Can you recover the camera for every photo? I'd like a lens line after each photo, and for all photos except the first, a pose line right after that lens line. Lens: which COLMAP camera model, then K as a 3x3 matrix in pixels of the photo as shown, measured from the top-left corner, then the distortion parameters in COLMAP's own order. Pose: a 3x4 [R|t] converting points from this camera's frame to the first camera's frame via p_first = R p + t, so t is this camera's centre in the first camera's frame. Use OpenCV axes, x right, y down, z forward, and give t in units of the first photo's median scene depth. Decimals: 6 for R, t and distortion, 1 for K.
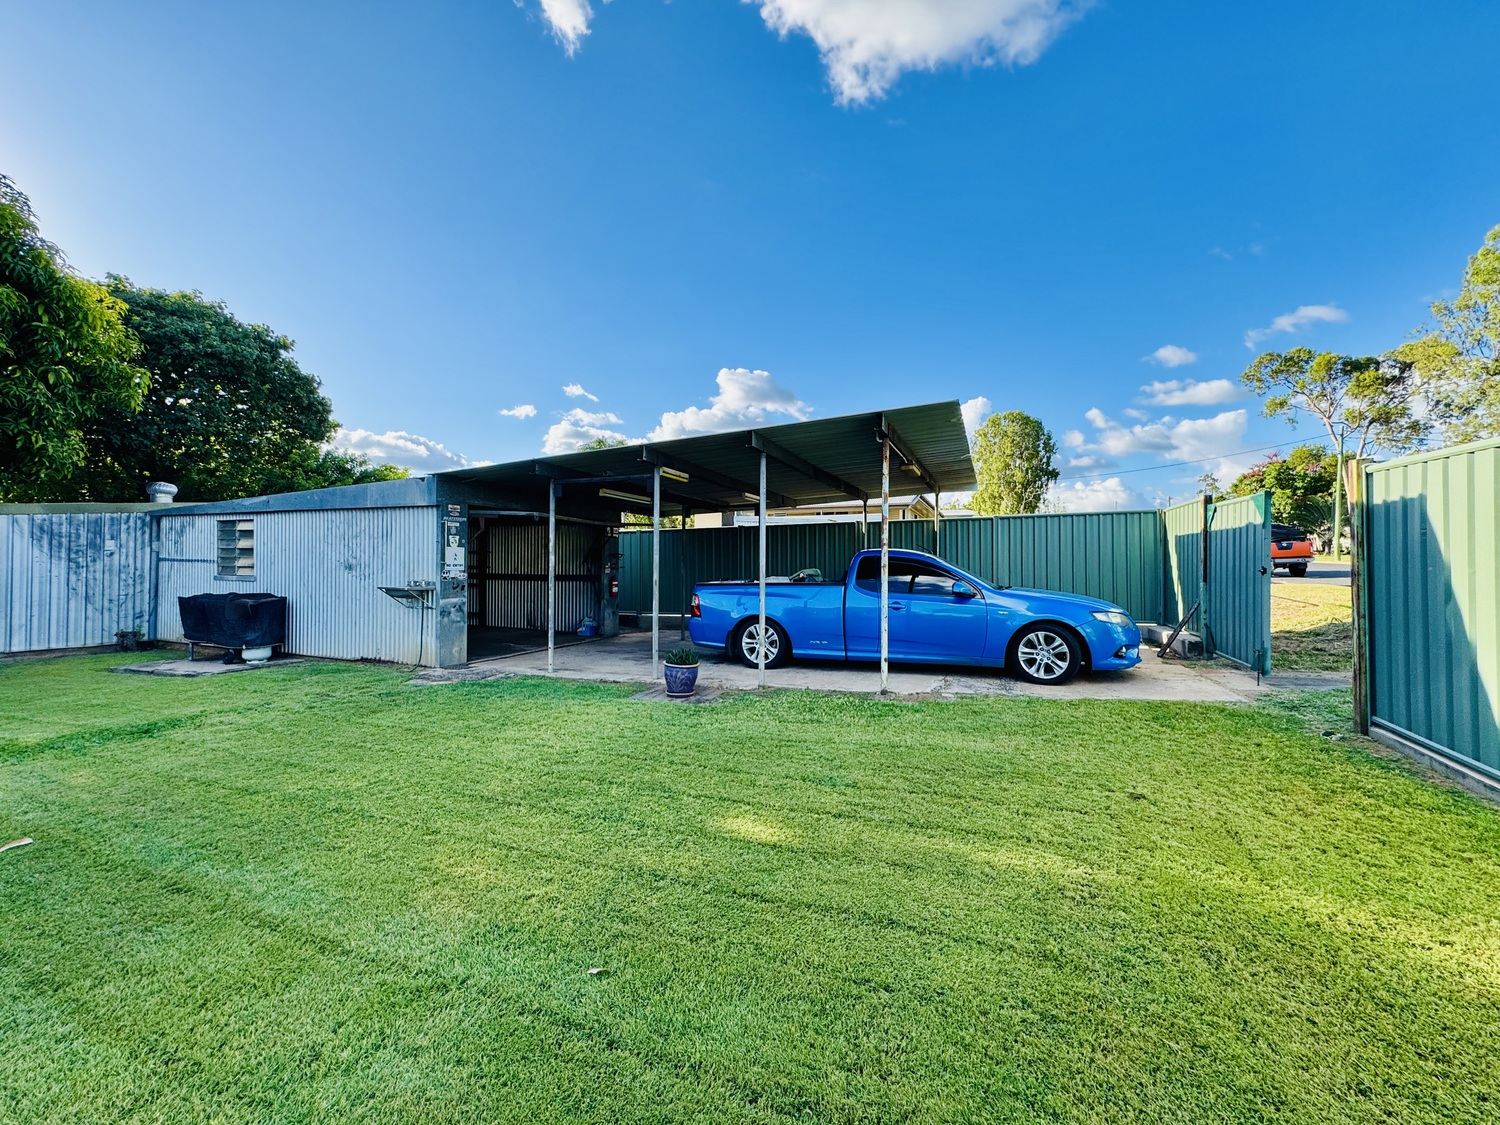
lens RADIAL K [[596.7, 0, 748.4], [0, 596.7, 556.7], [0, 0, 1]] dist [-0.001242, 0.000267]
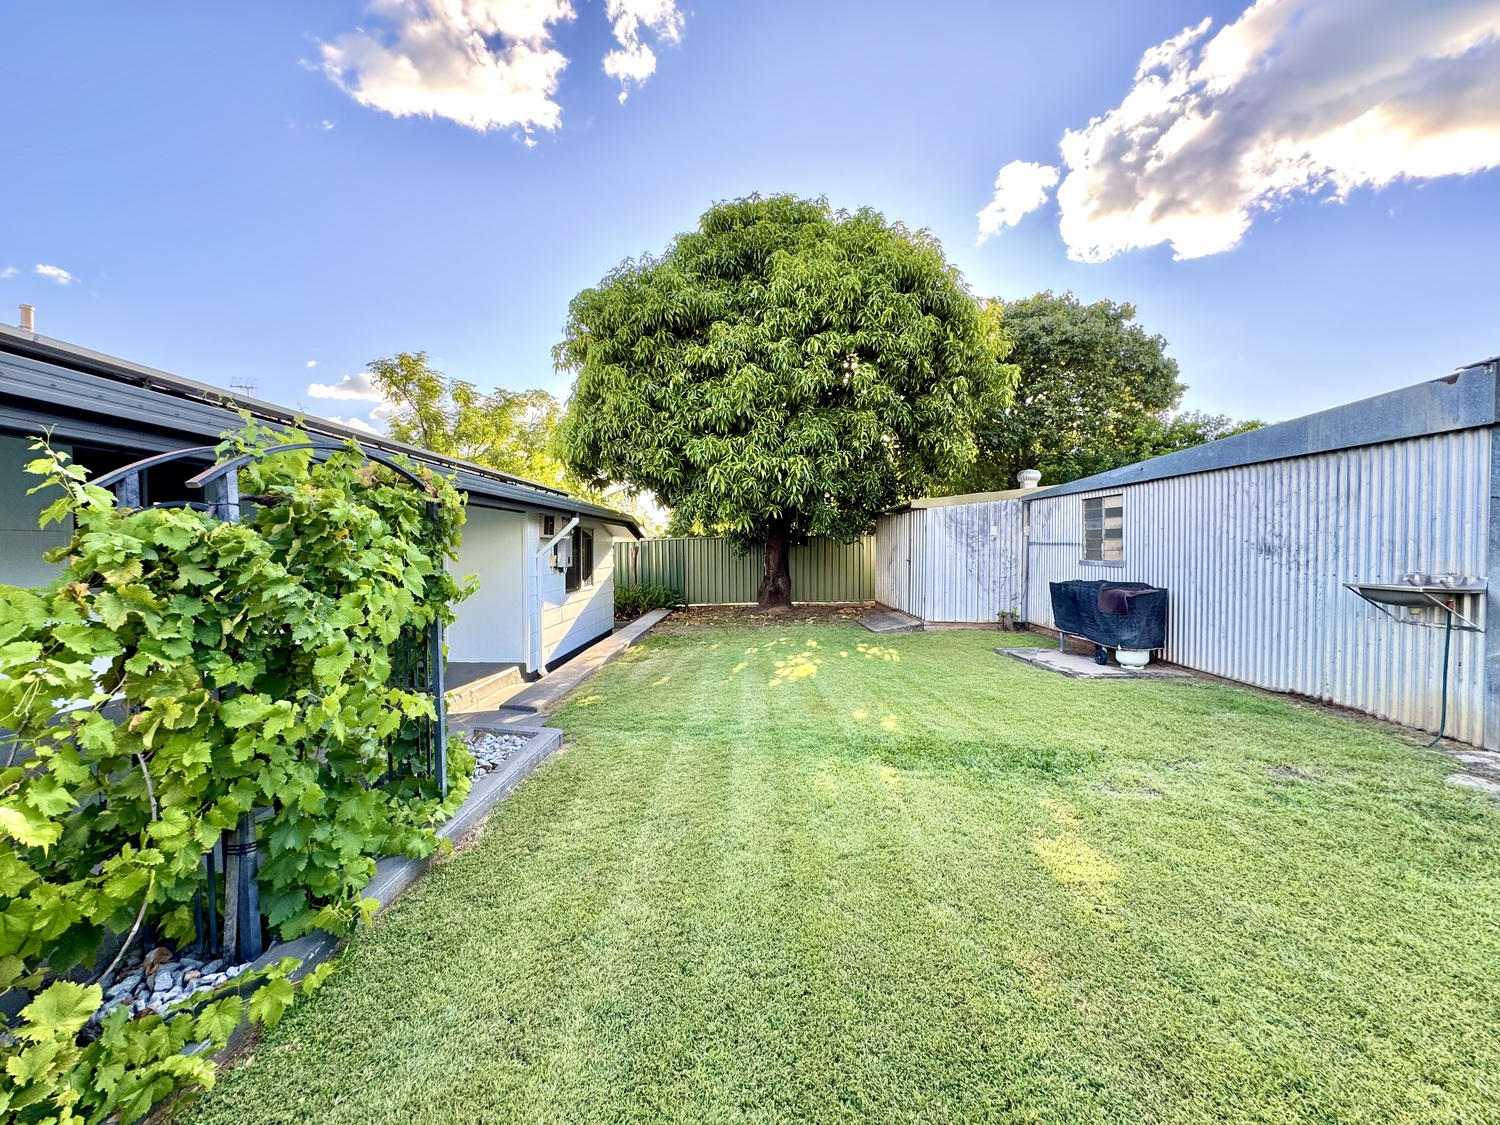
lens RADIAL K [[596.7, 0, 747.5], [0, 596.7, 559.5], [0, 0, 1]] dist [-0.001242, 0.000267]
pose [[0.364111, 0.012355, -0.931274, -0.233392], [0.012769, 0.999752, 0.018256, 0.007719], [0.931268, -0.018539, 0.363863, 0.196169]]
